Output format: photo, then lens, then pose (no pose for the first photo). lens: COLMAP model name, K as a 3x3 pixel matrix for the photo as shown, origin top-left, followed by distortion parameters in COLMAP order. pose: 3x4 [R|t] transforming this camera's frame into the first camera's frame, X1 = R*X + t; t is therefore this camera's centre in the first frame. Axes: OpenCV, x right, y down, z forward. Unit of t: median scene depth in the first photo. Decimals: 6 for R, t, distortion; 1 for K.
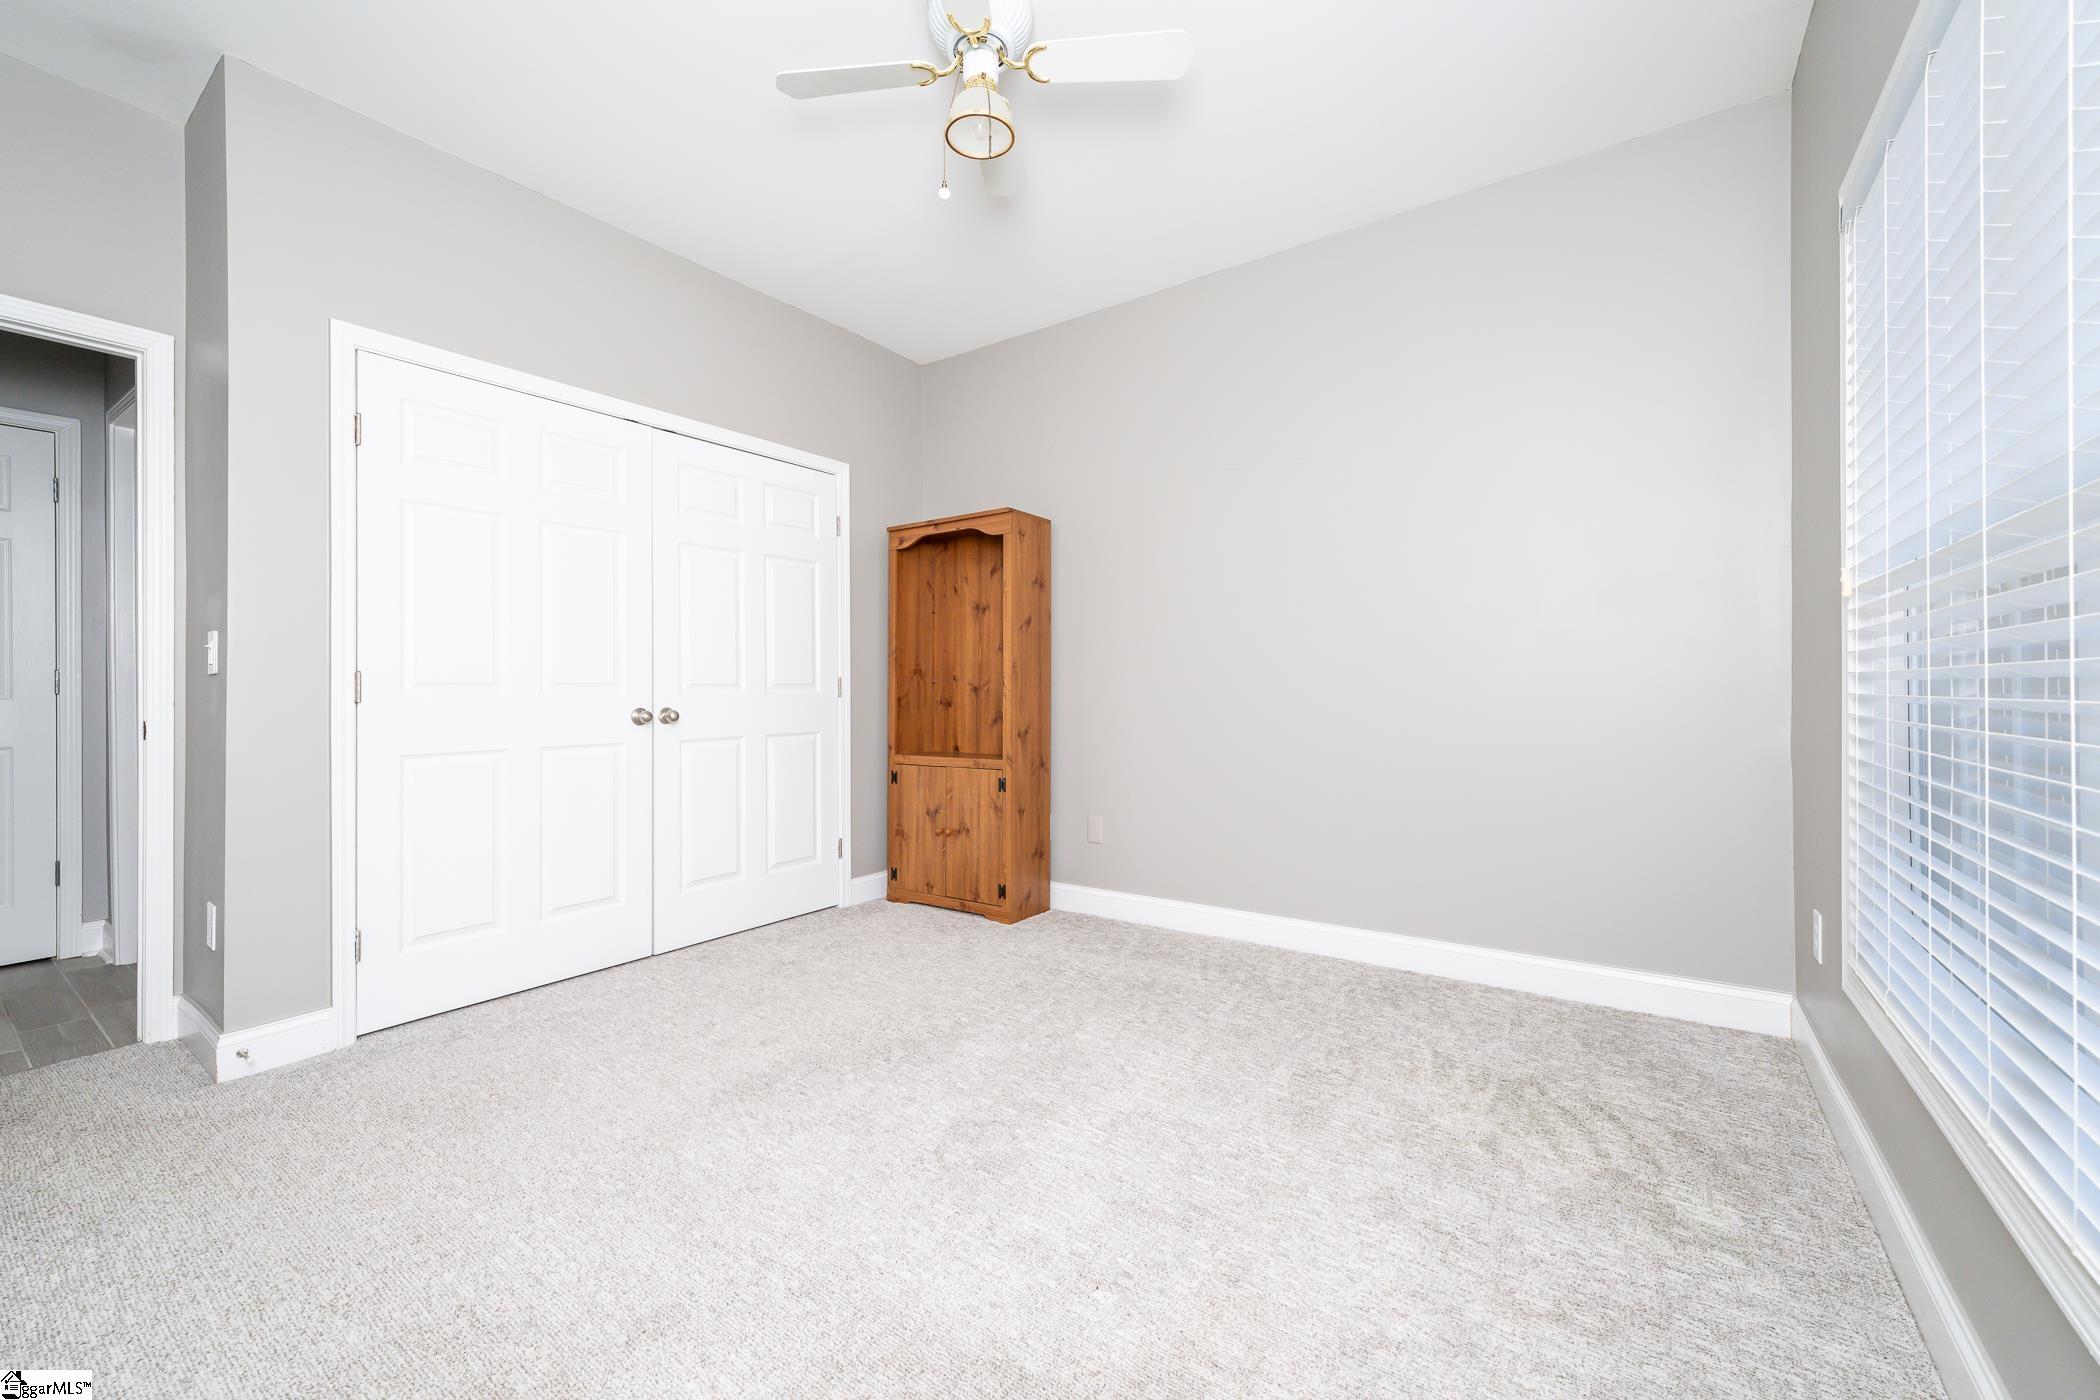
lens RADIAL K [[829.6, 0, 1041.1], [0, 829.6, 688.8], [0, 0, 1]] dist [0.010157, 0.000767]
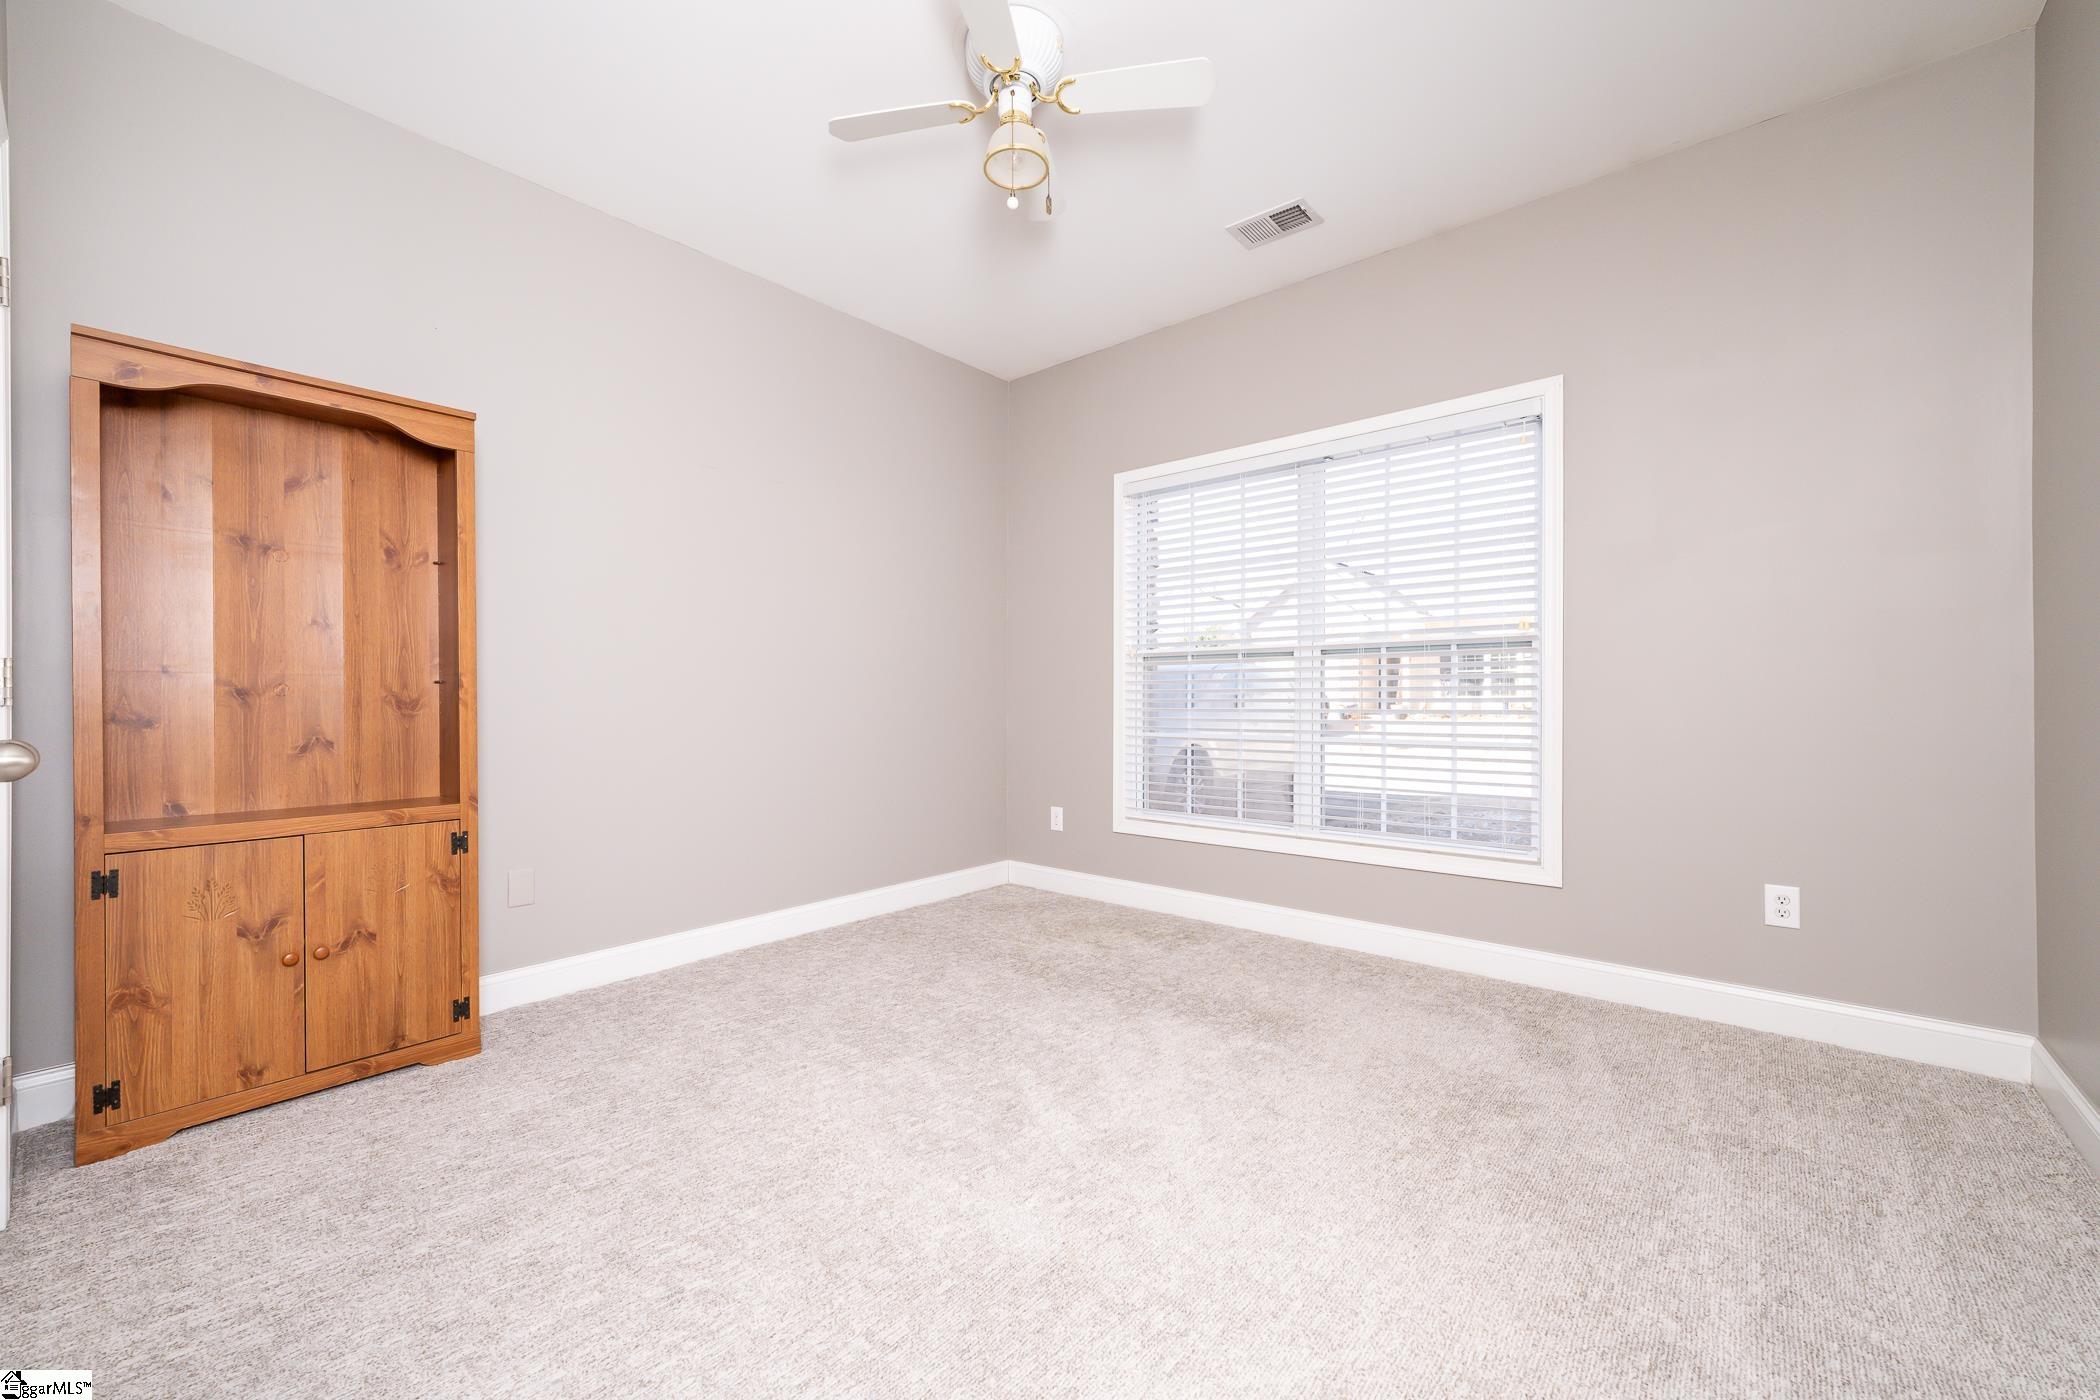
lens RADIAL K [[829.6, 0, 1039.2], [0, 829.6, 710.5], [0, 0, 1]] dist [0.010157, 0.000767]
pose [[0.102163, -0.005540, 0.994752, -0.619277], [0.002050, 0.999984, 0.005358, 0.011038], [-0.994766, 0.001492, 0.102172, 0.473599]]
